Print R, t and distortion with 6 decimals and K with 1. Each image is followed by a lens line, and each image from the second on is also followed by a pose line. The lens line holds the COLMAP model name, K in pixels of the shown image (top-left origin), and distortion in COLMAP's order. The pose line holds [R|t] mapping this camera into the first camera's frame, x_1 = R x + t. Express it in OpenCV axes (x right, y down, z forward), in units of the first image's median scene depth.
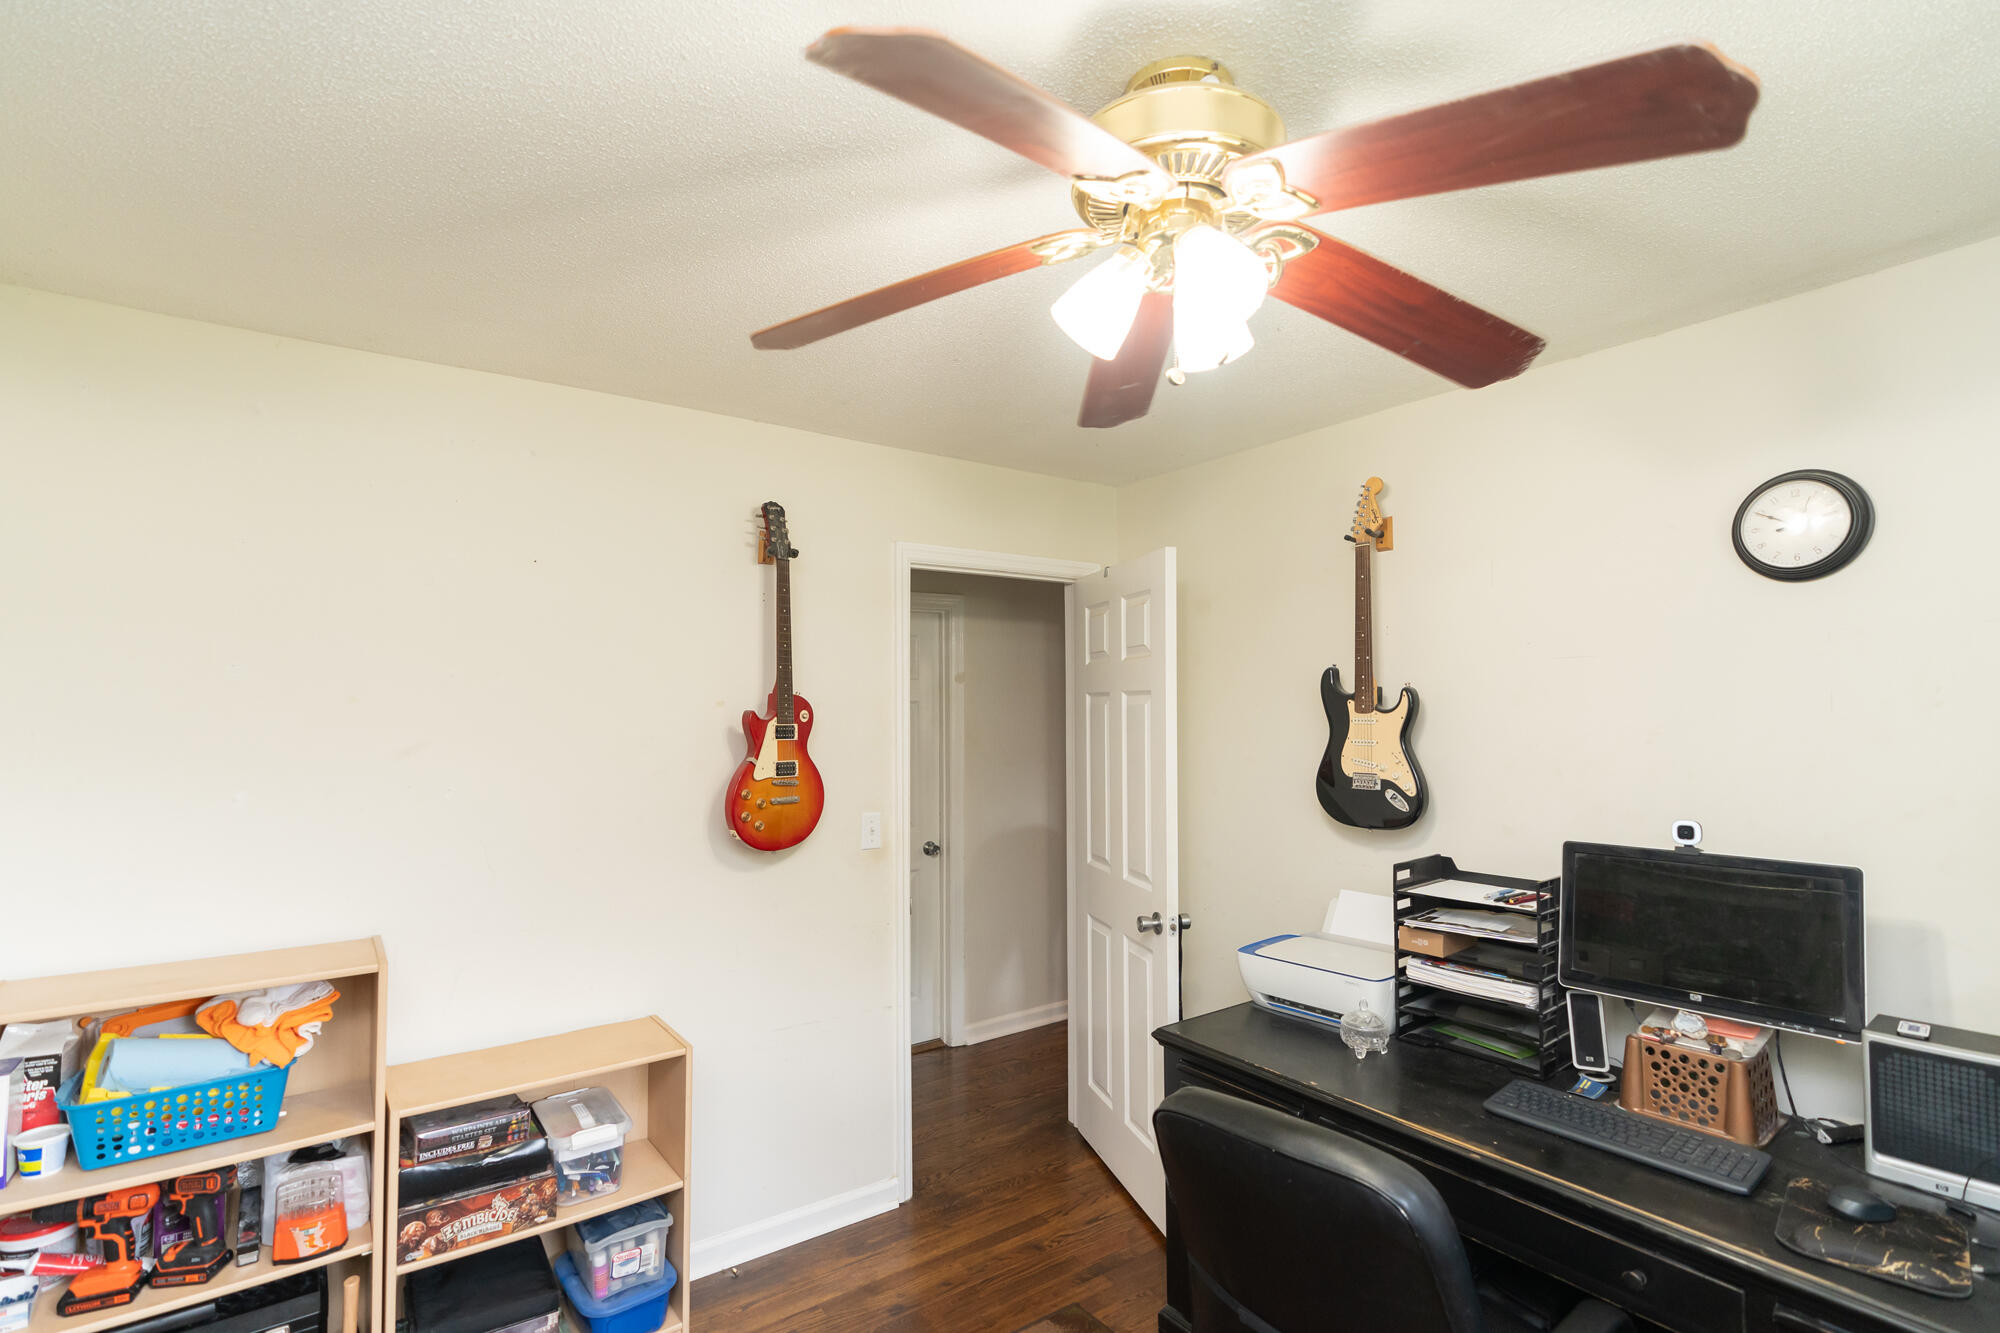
lens RADIAL K [[928.9, 0, 991.1], [0, 928.9, 679.1], [0, 0, 1]] dist [-0.002882, 0.000042]
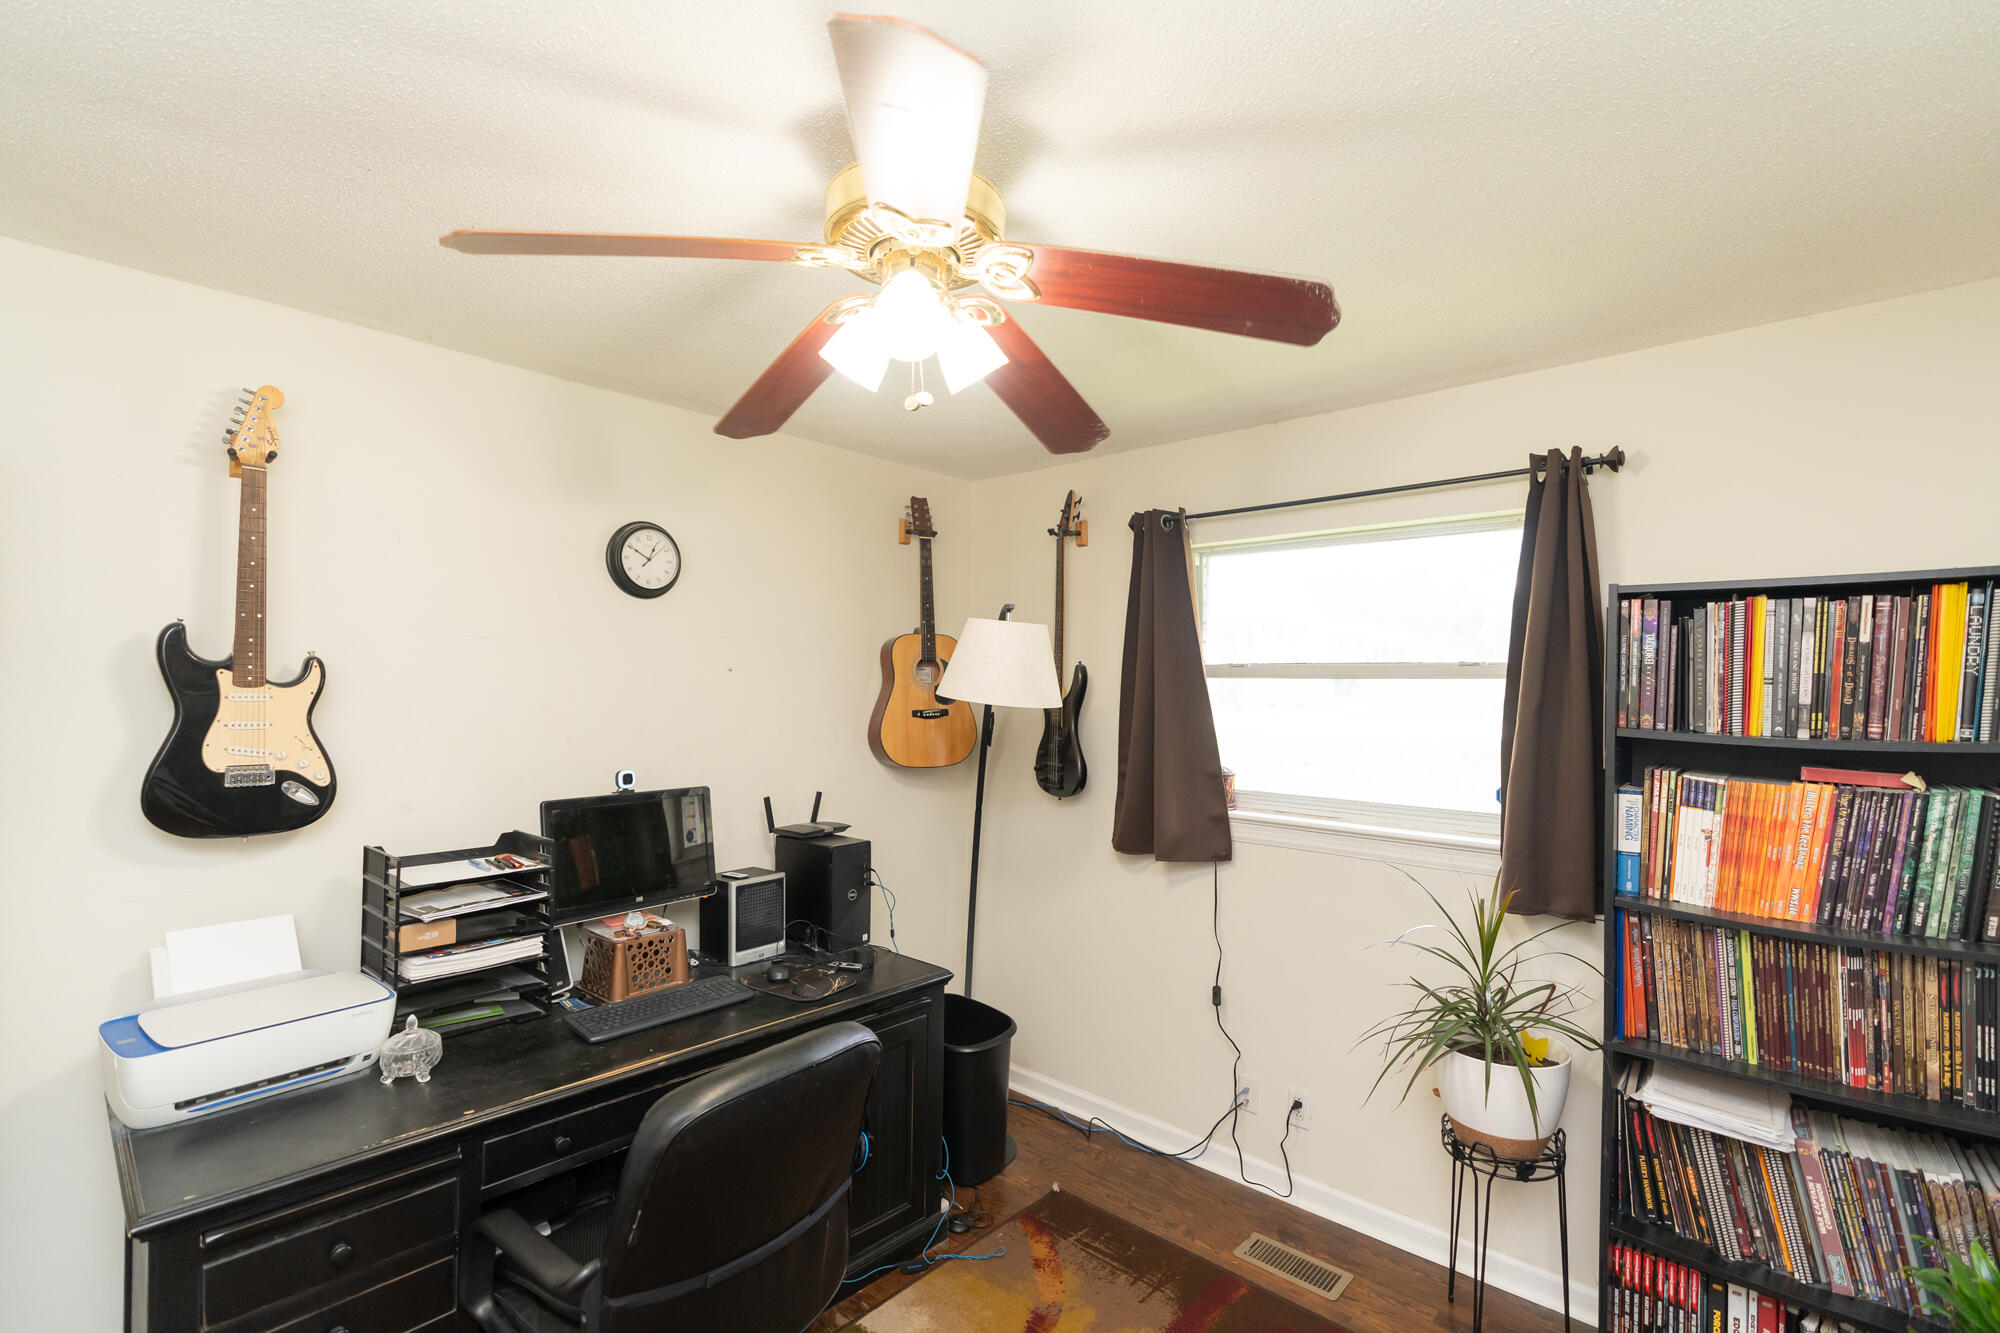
lens RADIAL K [[928.9, 0, 991.1], [0, 928.9, 679.1], [0, 0, 1]] dist [-0.002882, 0.000042]
pose [[-0.201607, 0.008058, 0.979433, -0.560444], [-0.042427, 0.998956, -0.016952, 0.019579], [-0.978547, -0.044972, -0.201055, 0.651949]]
